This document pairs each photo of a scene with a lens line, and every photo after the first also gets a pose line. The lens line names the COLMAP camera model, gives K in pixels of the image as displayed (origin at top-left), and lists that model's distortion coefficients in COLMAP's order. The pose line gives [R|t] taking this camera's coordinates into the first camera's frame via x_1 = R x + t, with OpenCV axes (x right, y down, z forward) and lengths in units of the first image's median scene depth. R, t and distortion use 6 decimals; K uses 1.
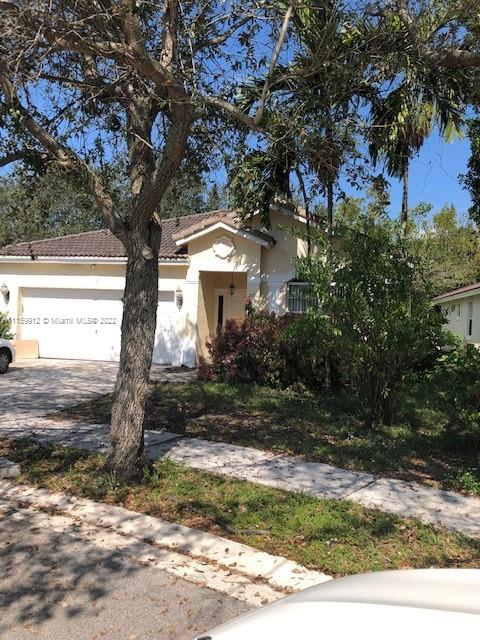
lens RADIAL K [[522.4, 0, 240.0], [0, 522.4, 320.0], [0, 0, 1]] dist [0.011601, -0.018632]
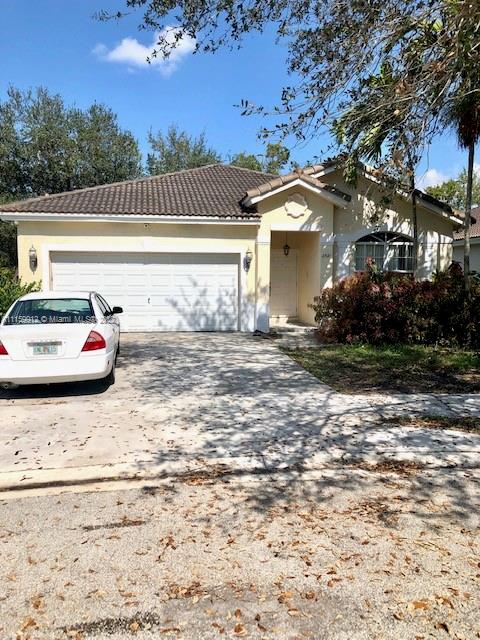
lens RADIAL K [[522.4, 0, 240.0], [0, 522.4, 320.0], [0, 0, 1]] dist [0.011601, -0.018632]
pose [[0.938591, -0.062047, 0.339407, -0.460620], [0.033921, 0.995526, 0.088187, -0.018613], [-0.343360, -0.071259, 0.936497, 0.122240]]
